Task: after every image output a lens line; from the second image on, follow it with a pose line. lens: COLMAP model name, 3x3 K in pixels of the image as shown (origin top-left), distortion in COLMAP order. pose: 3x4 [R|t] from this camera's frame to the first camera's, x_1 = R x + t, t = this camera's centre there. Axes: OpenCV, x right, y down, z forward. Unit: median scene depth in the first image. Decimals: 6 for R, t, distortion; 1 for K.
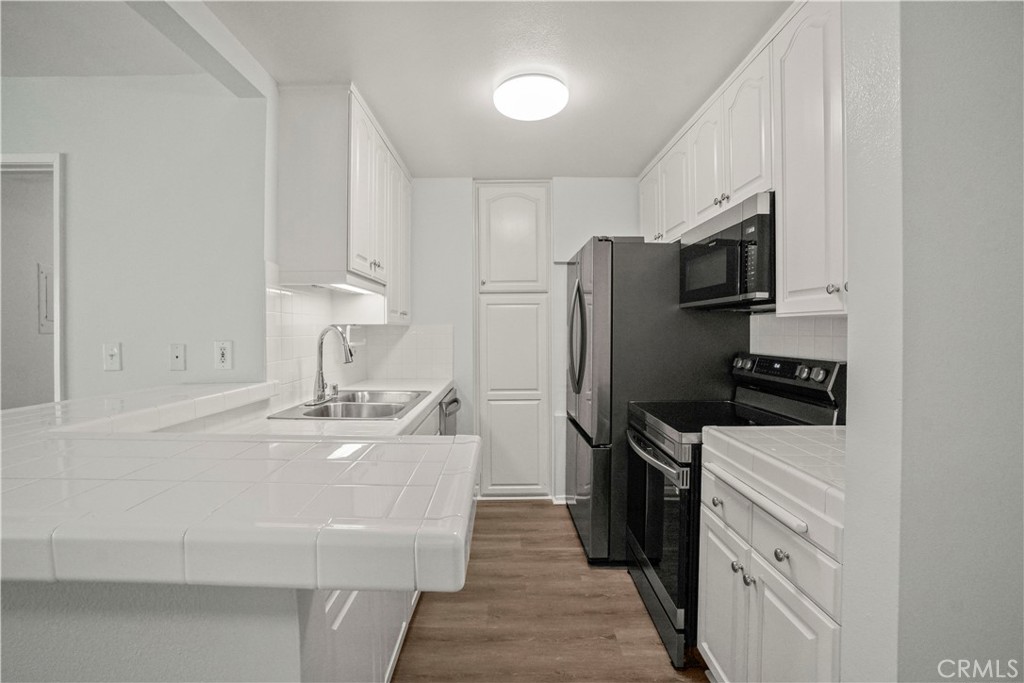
lens RADIAL K [[461.4, 0, 508.8], [0, 461.4, 335.1], [0, 0, 1]] dist [-0.087497, 0.040346]
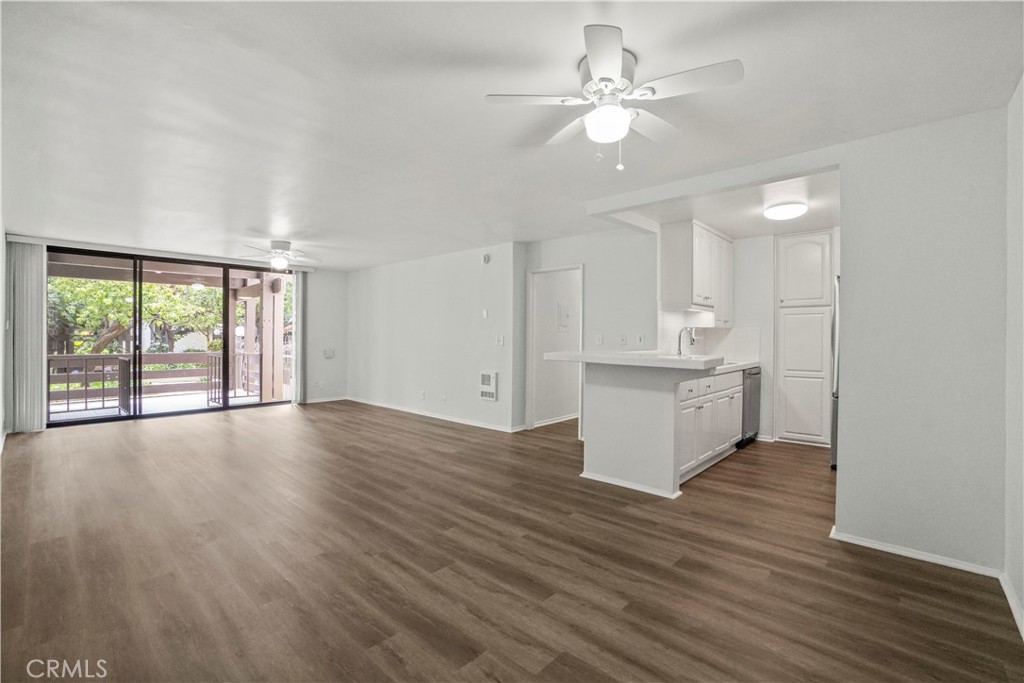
lens RADIAL K [[450.3, 0, 497.1], [0, 450.3, 340.1], [0, 0, 1]] dist [-0.058182, -0.000072]
pose [[0.720045, 0.012505, -0.693814, 0.403702], [-0.015802, 0.999874, 0.001623, 0.045637], [0.693747, 0.009795, 0.720152, -1.053001]]
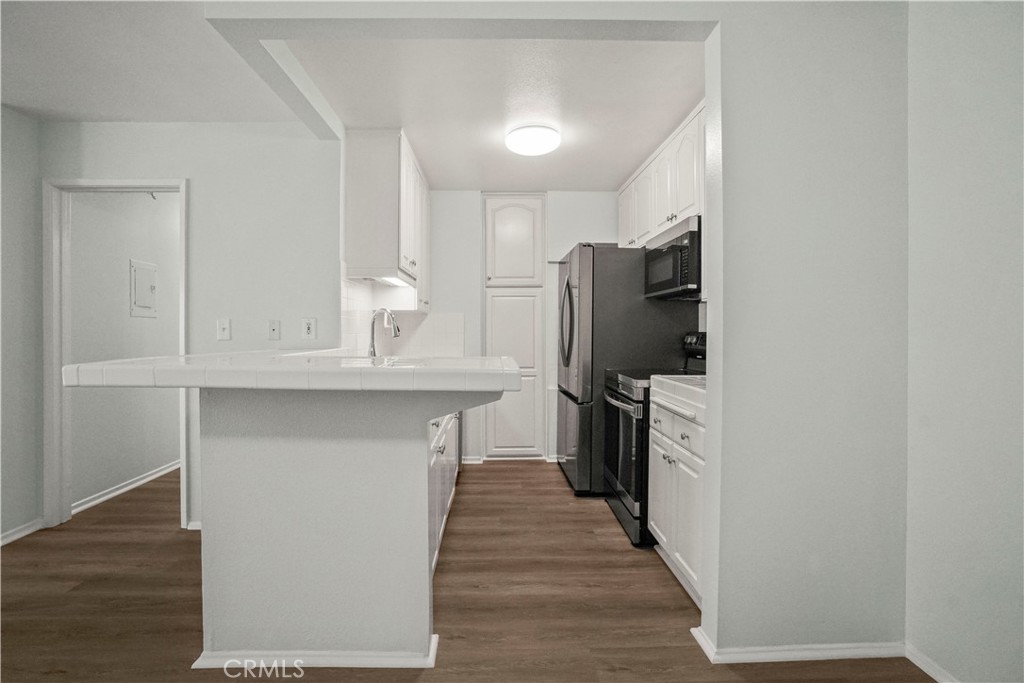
lens RADIAL K [[483.8, 0, 507.7], [0, 483.8, 337.5], [0, 0, 1]] dist [-0.052988, 0.025991]
pose [[0.999744, 0.003497, 0.022332, -0.049007], [-0.003596, 0.999984, 0.004352, 0.049825], [-0.022317, -0.004432, 0.999741, -0.374837]]
